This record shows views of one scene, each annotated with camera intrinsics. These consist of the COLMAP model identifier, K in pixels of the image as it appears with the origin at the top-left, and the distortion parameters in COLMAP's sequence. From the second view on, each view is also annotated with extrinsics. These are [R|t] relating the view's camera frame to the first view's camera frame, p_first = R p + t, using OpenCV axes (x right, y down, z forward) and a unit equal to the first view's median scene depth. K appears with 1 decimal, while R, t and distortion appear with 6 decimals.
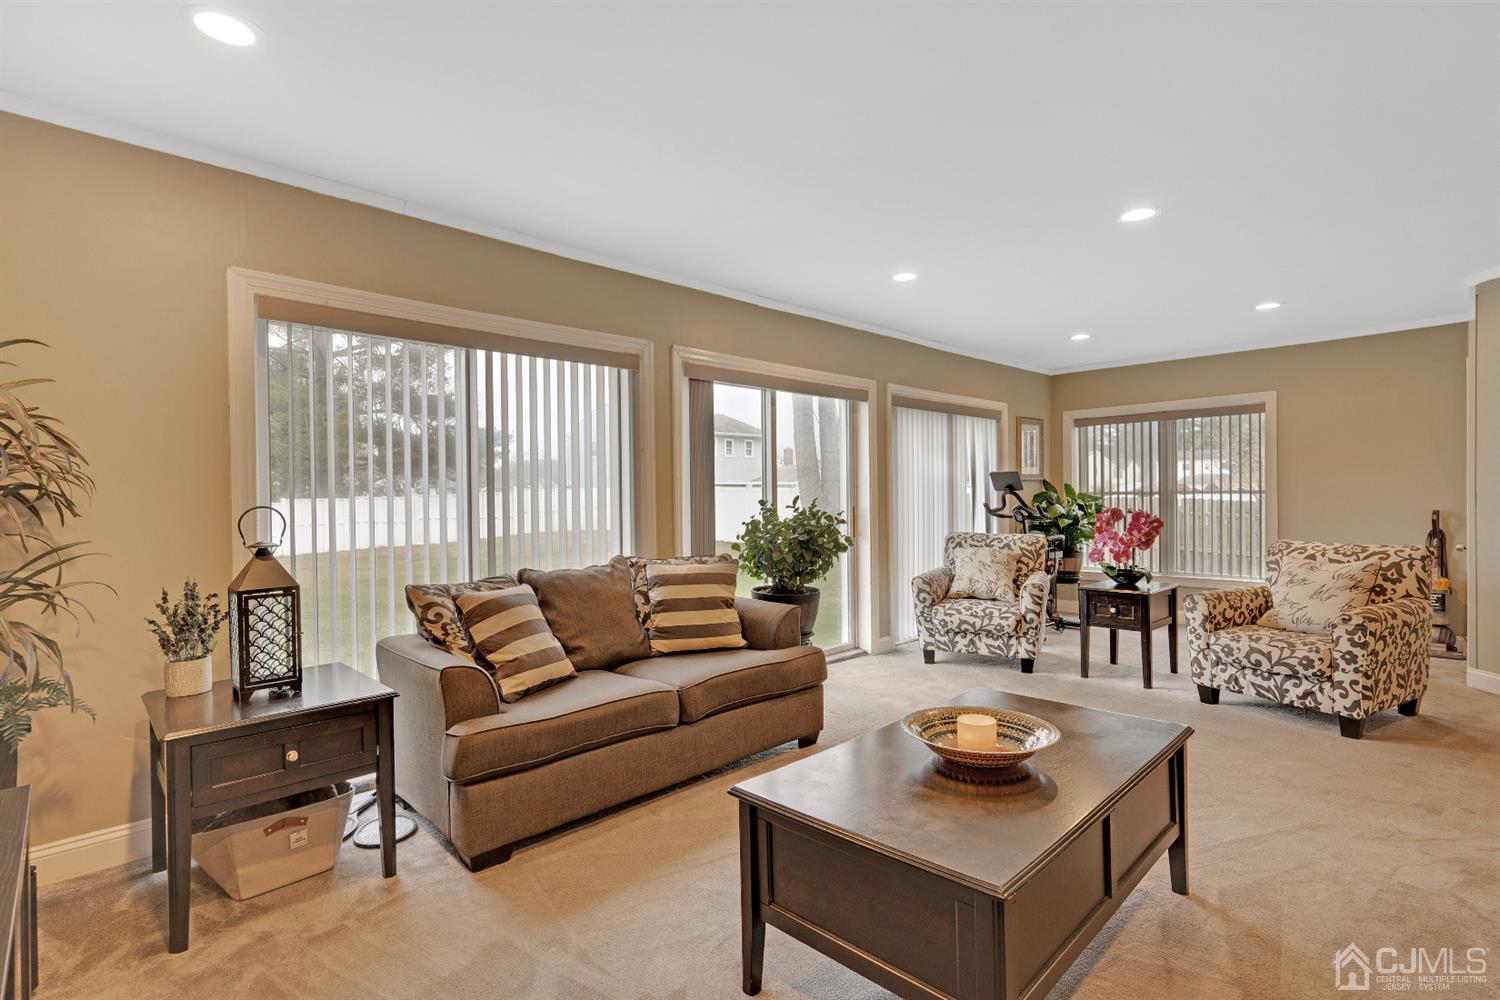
lens RADIAL K [[705.0, 0, 755.4], [0, 705.0, 492.2], [0, 0, 1]] dist [-0.000852, 0.000165]
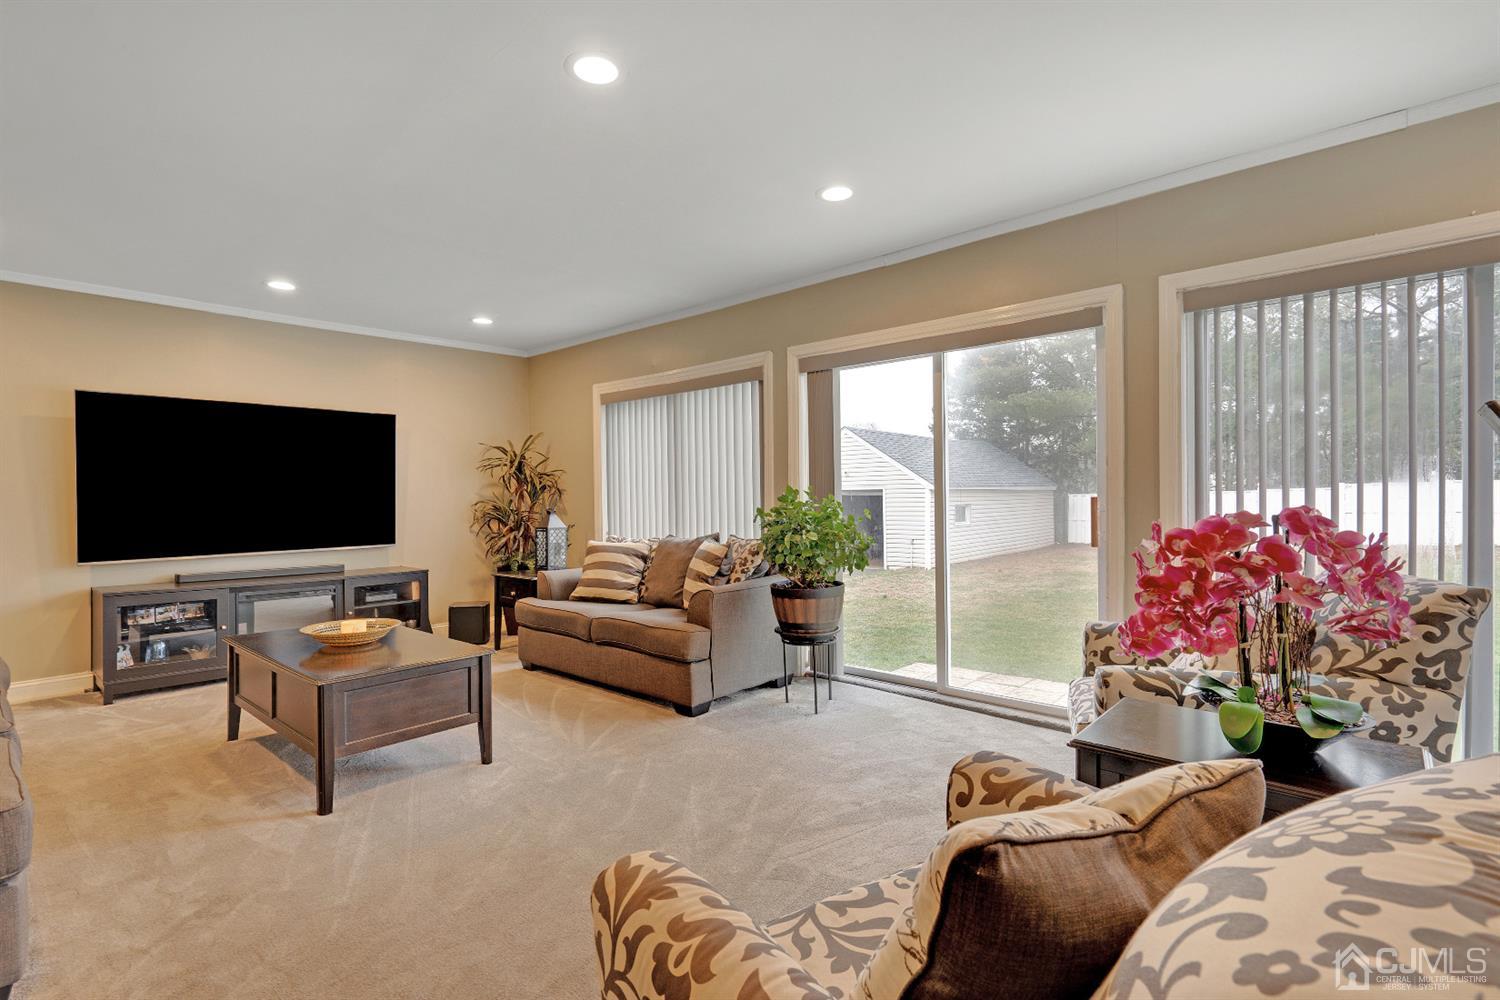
lens RADIAL K [[705.0, 0, 755.4], [0, 705.0, 492.2], [0, 0, 1]] dist [-0.000852, 0.000165]
pose [[0.075038, 0.012951, -0.997097, 0.994113], [0.019815, 0.999699, 0.014476, -0.000510], [0.996984, -0.020844, 0.074759, 0.882009]]
